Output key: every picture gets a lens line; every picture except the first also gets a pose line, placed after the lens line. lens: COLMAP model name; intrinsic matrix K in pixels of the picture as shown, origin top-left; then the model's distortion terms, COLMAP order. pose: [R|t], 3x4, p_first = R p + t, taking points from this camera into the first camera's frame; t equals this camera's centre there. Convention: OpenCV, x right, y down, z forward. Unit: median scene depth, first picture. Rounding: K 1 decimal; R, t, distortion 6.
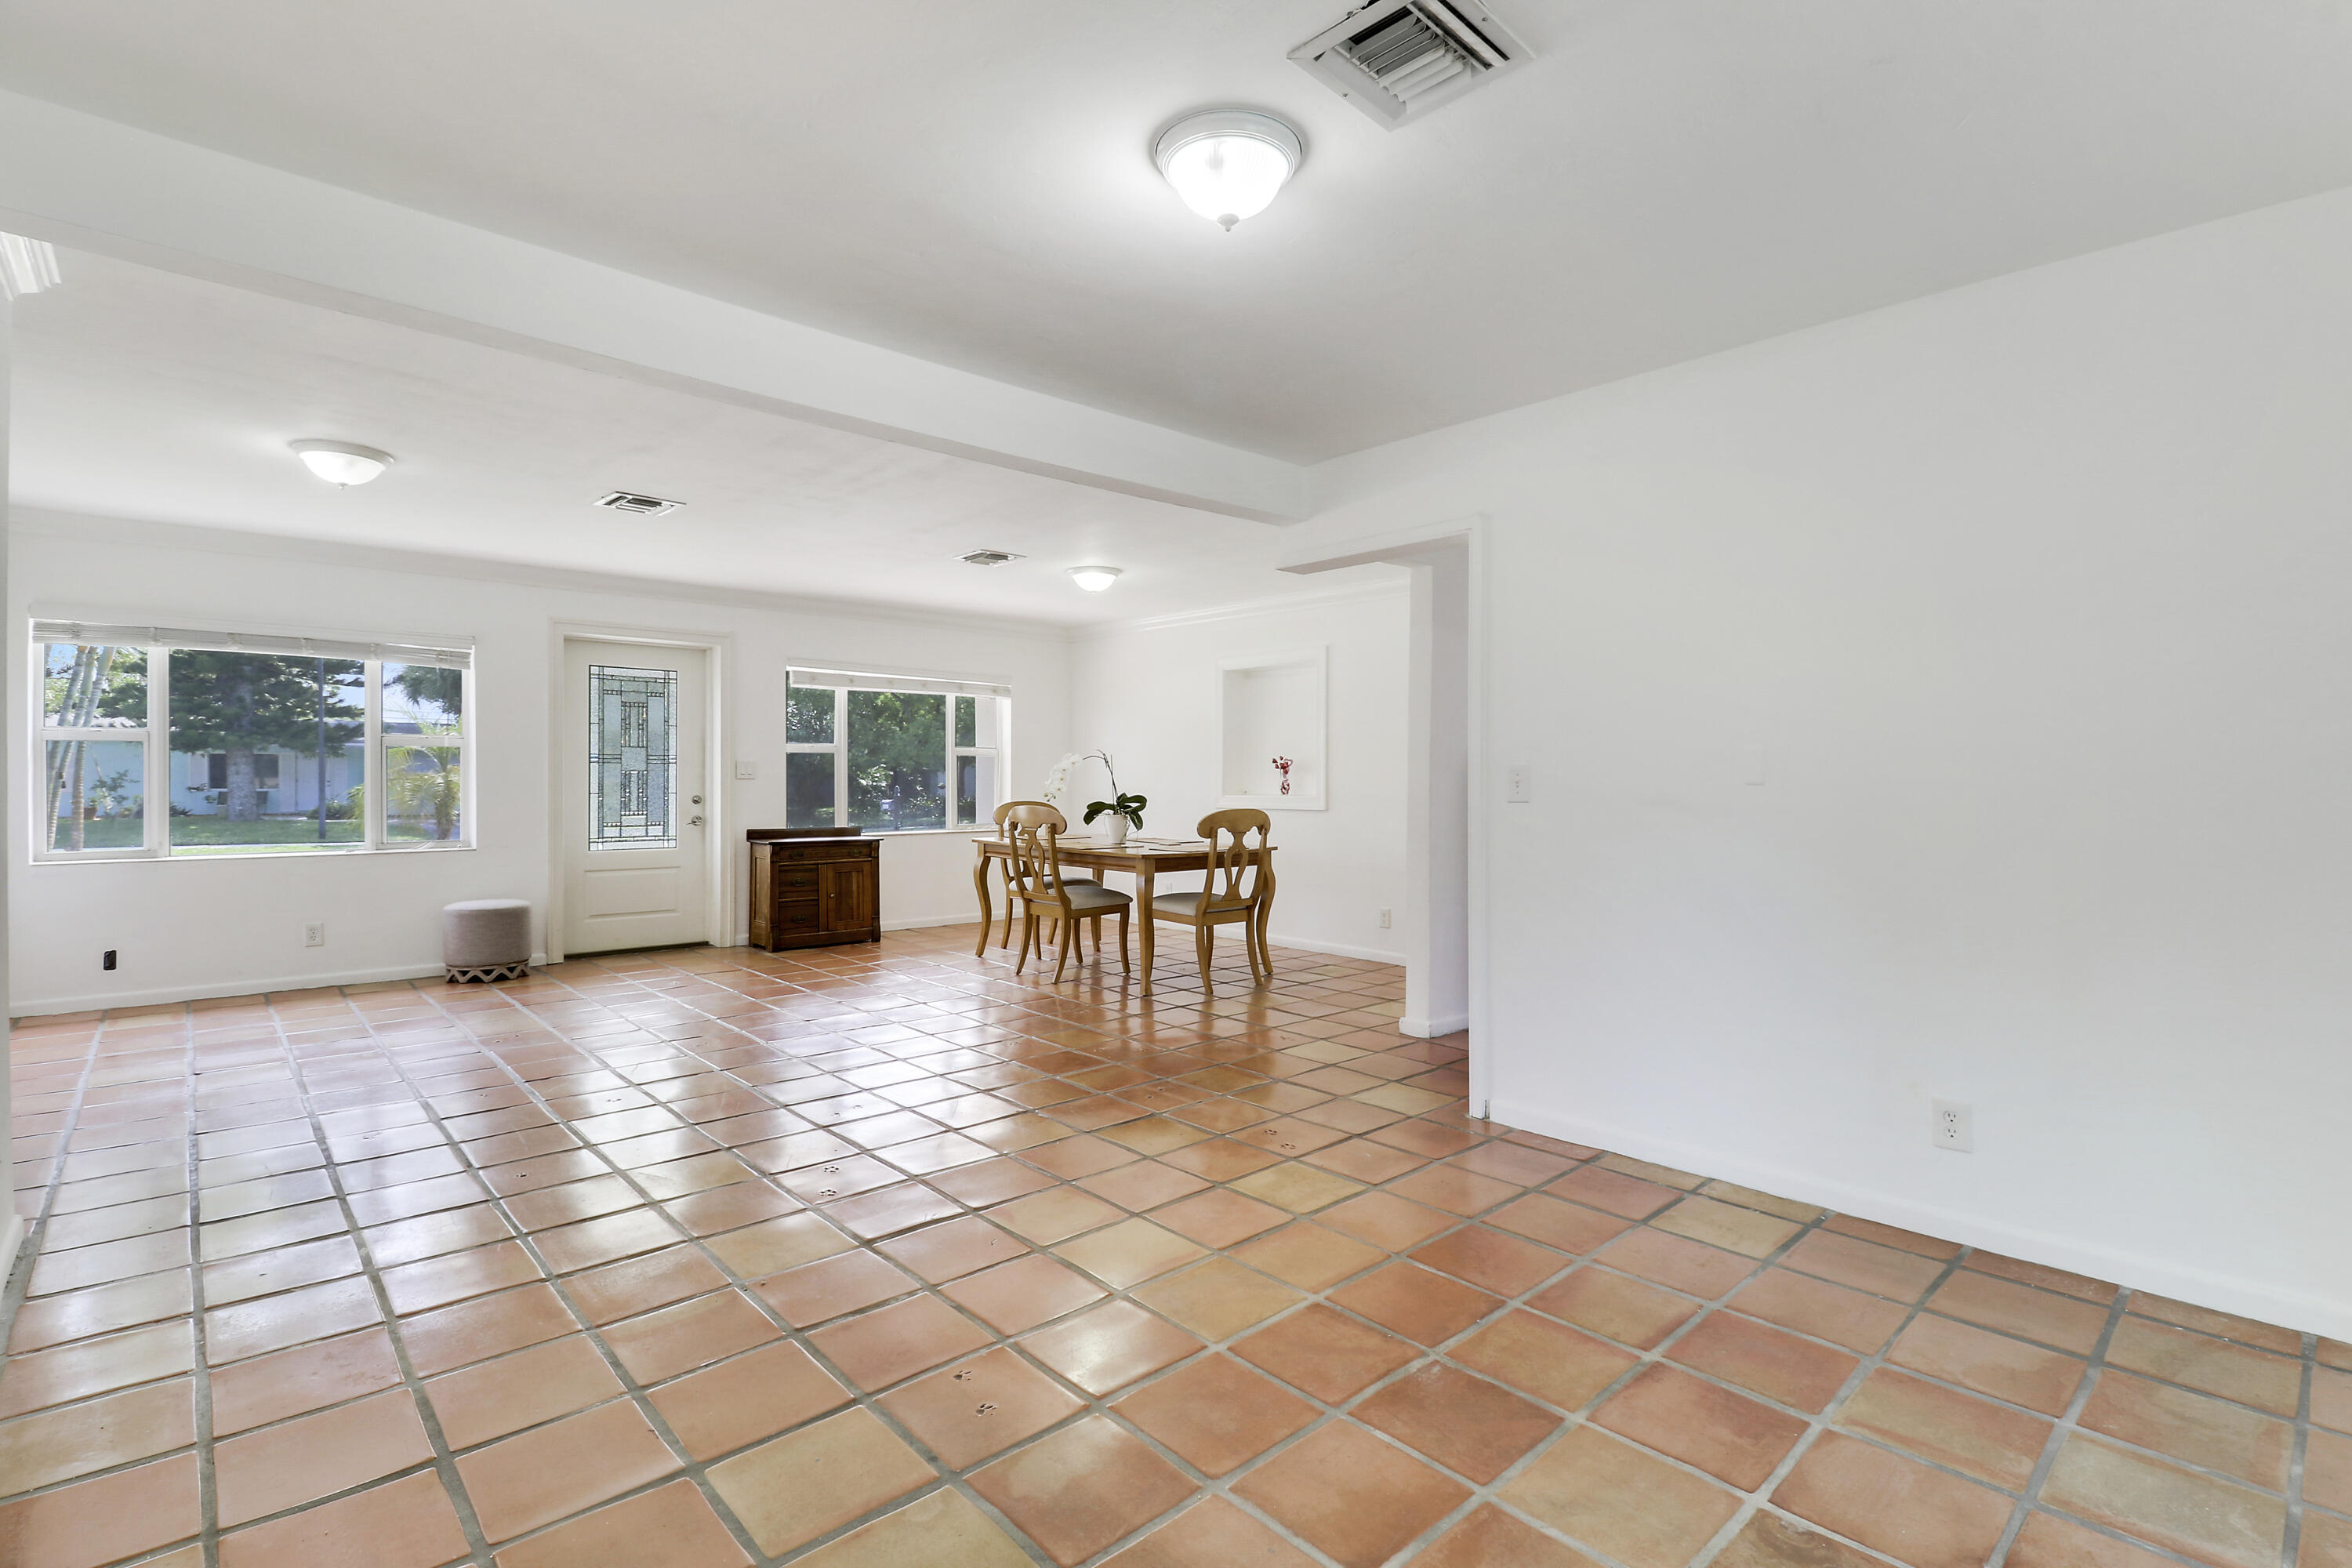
lens RADIAL K [[1094.2, 0, 1214.6], [0, 1094.2, 789.0], [0, 0, 1]] dist [0.012924, -0.017718]
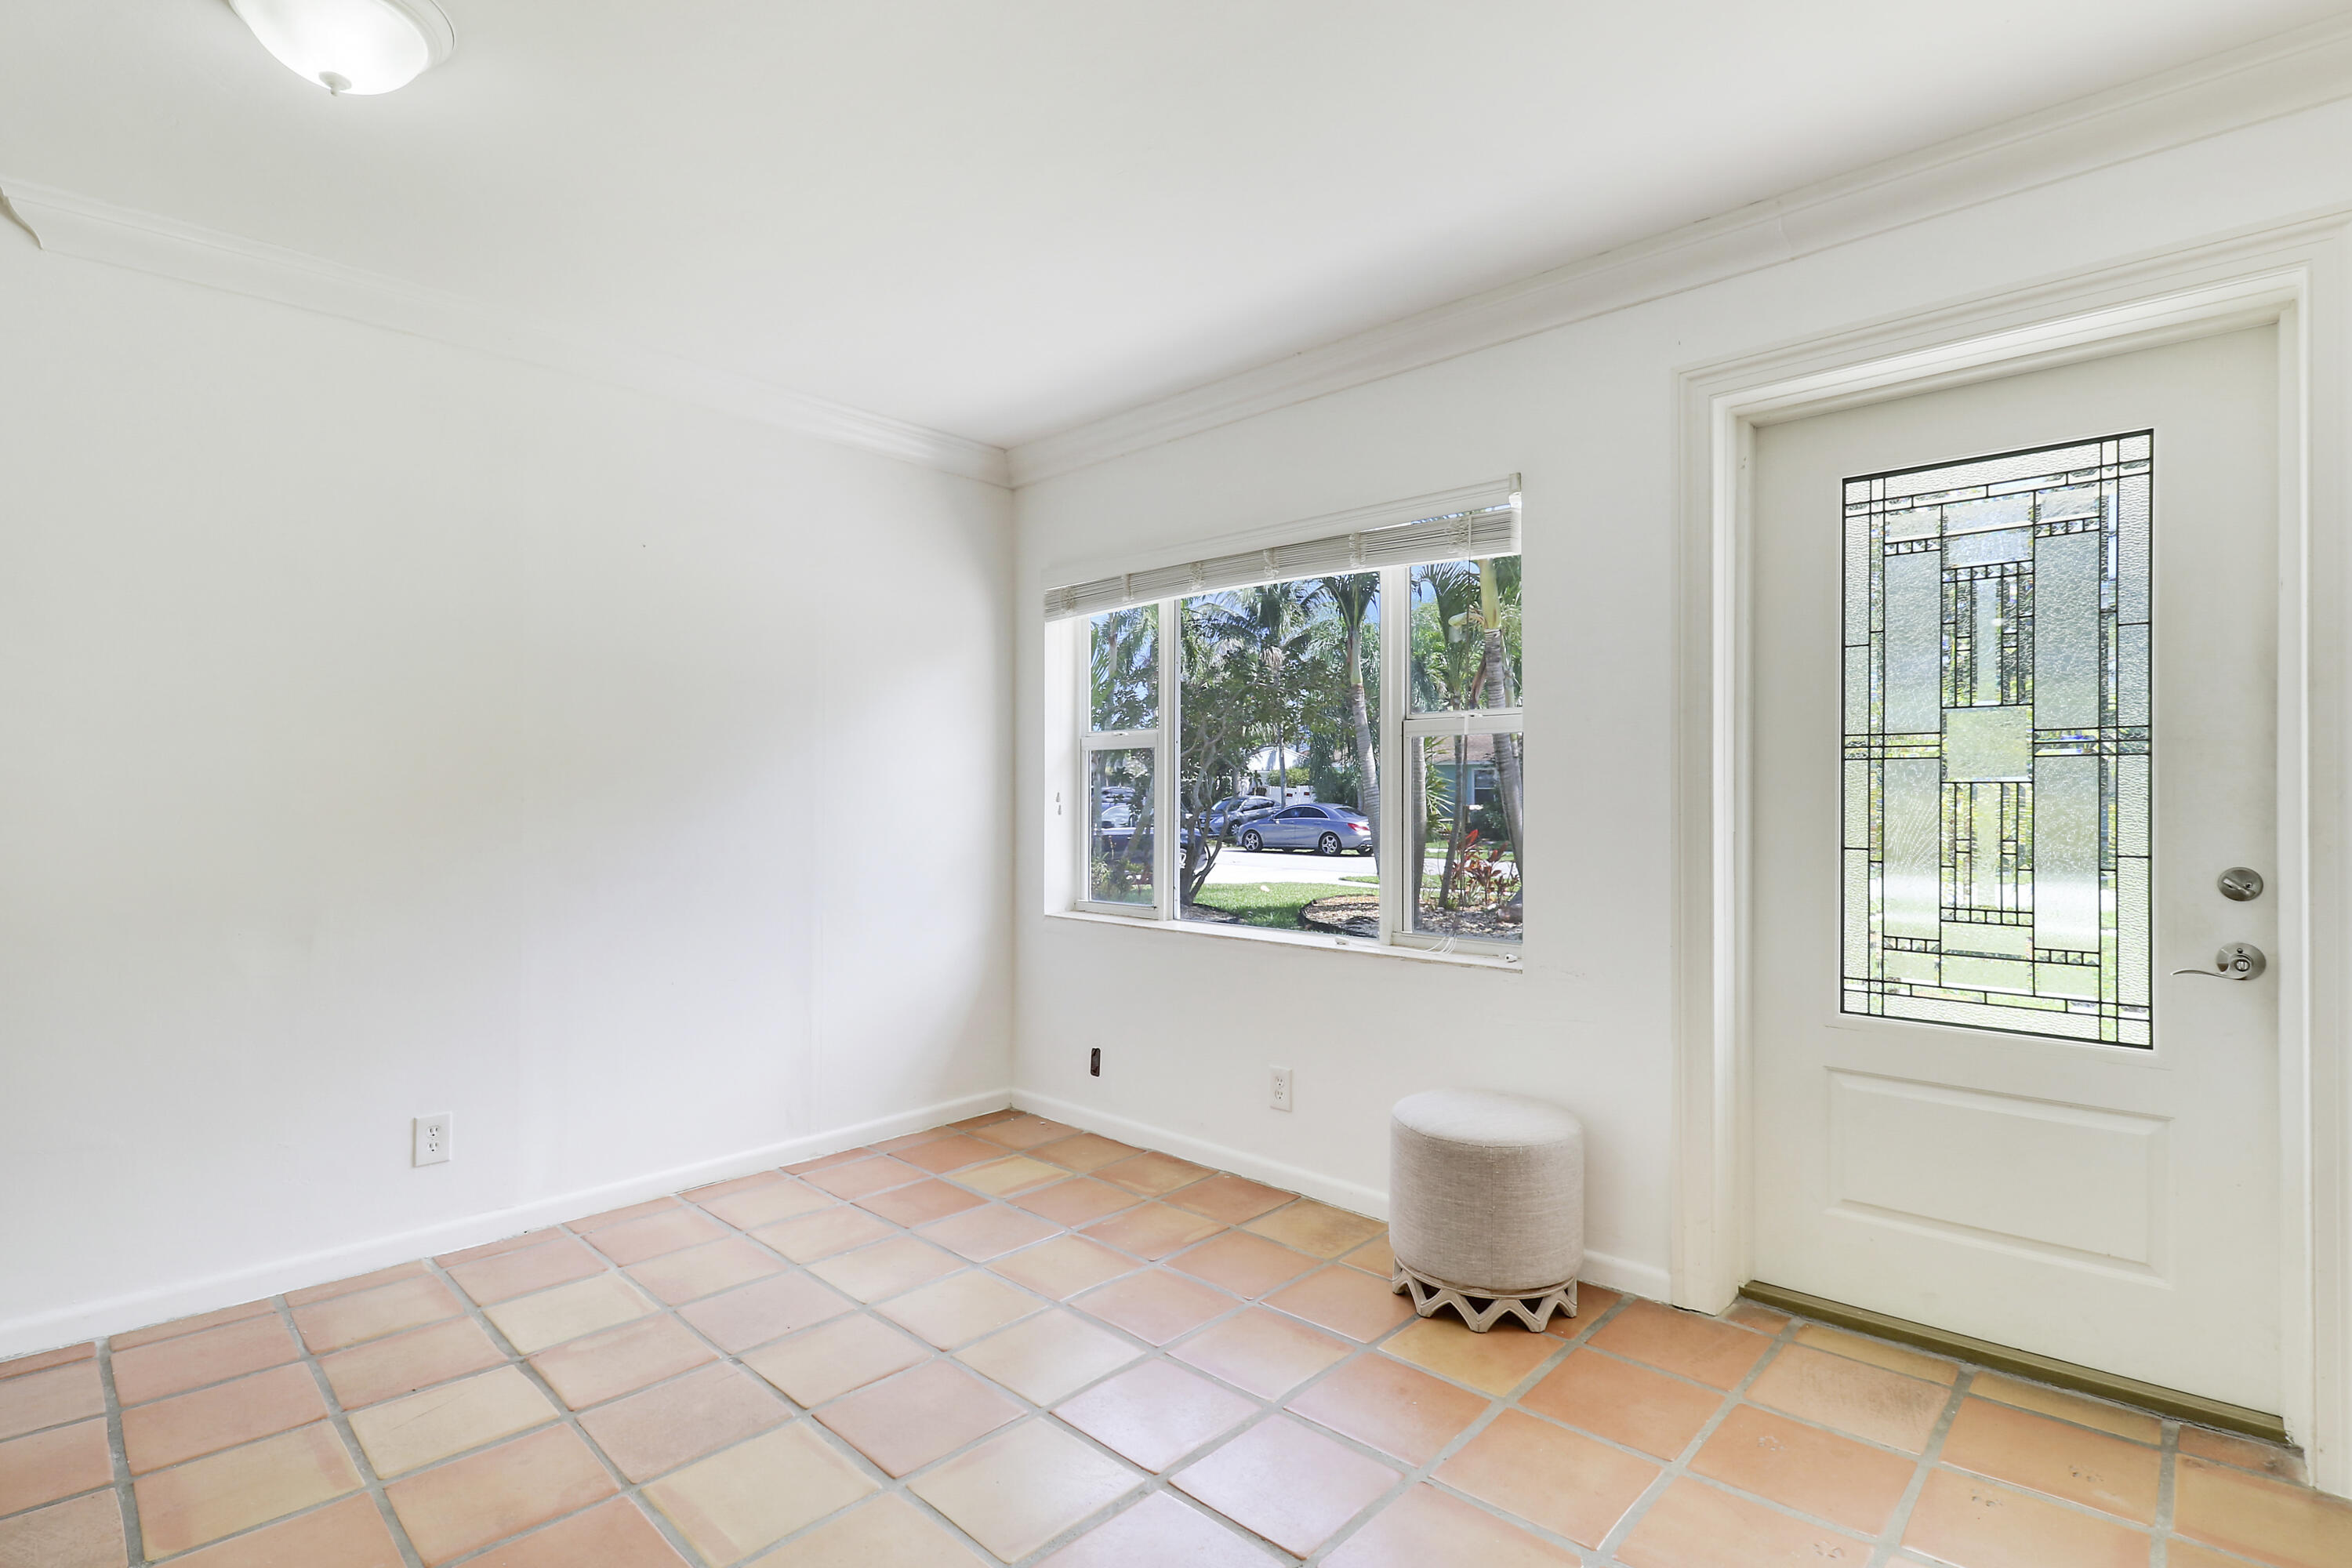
lens RADIAL K [[1138.7, 0, 1188.8], [0, 1138.7, 811.8], [0, 0, 1]] dist [0.028957, 0.000337]
pose [[0.053288, 0.003596, -0.998573, -0.237121], [-0.016771, 0.999856, 0.002706, -0.005198], [0.998438, 0.016603, 0.053340, 0.859409]]
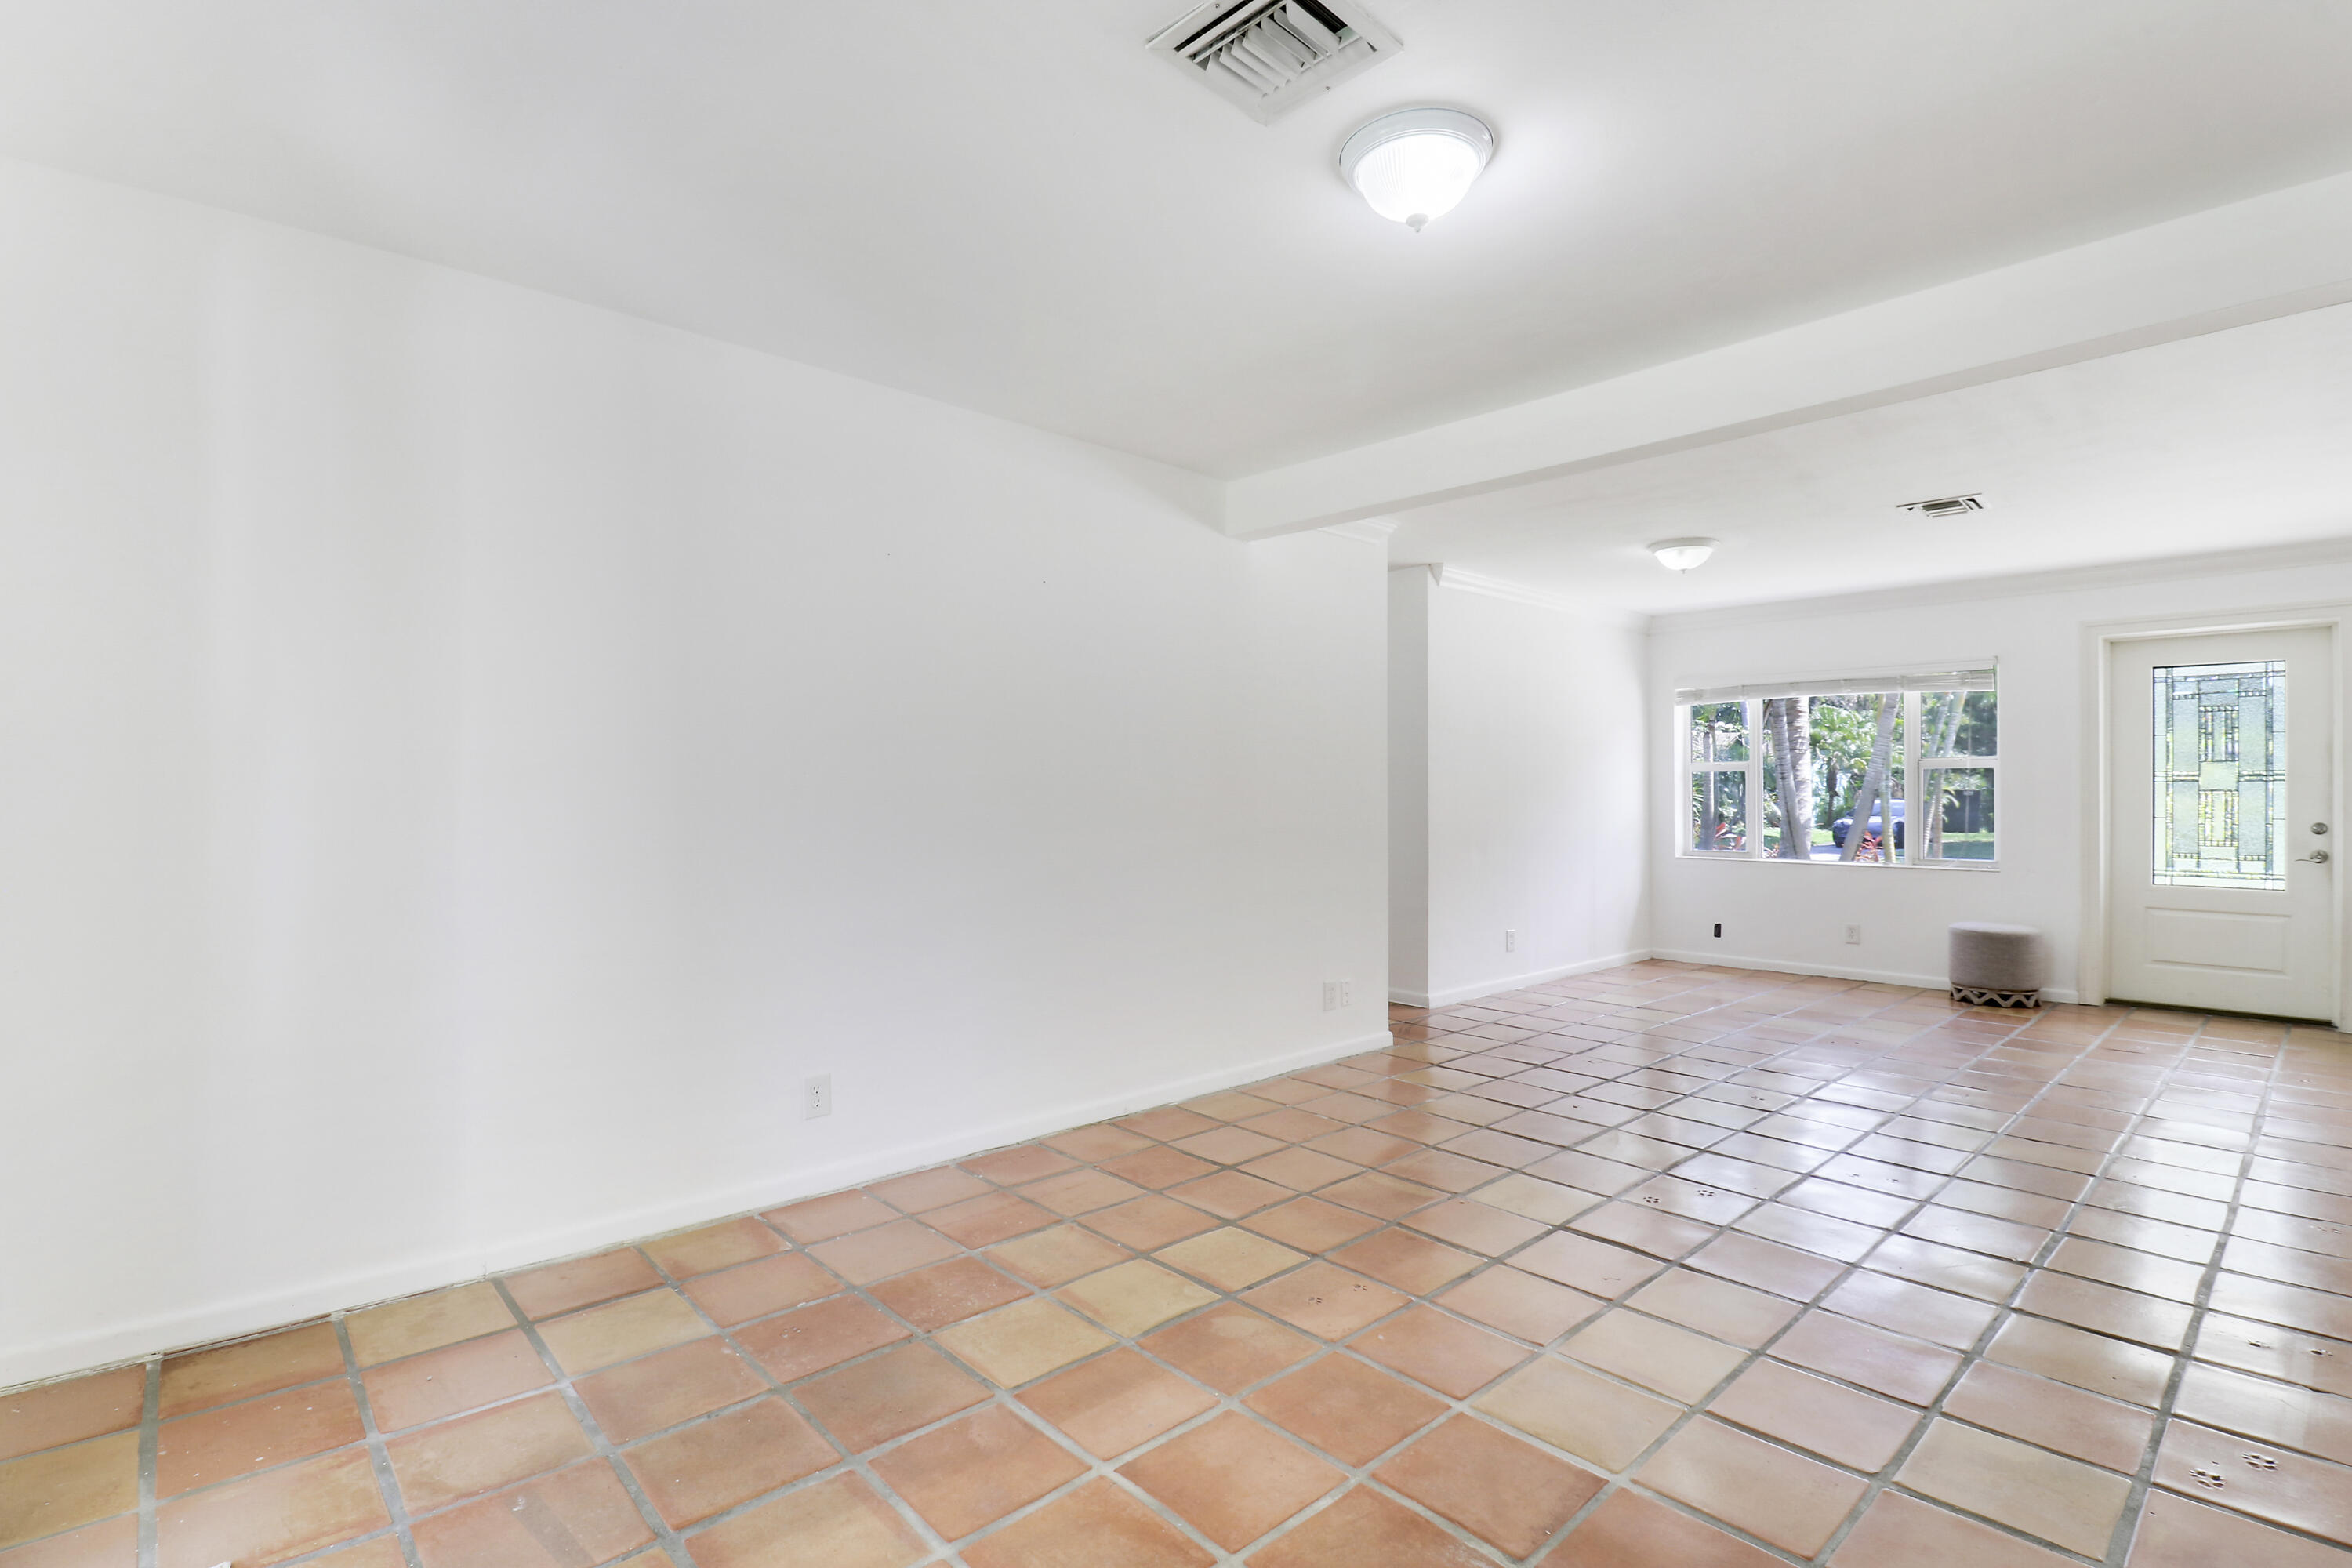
lens RADIAL K [[1111.4, 0, 1179.4], [0, 1111.4, 814.6], [0, 0, 1]] dist [0.000914, 0.000170]
pose [[-0.020823, 0.014366, -0.999680, 0.352160], [-0.011228, 0.999830, 0.014602, -0.002804], [0.999720, 0.011529, -0.020658, 0.286849]]
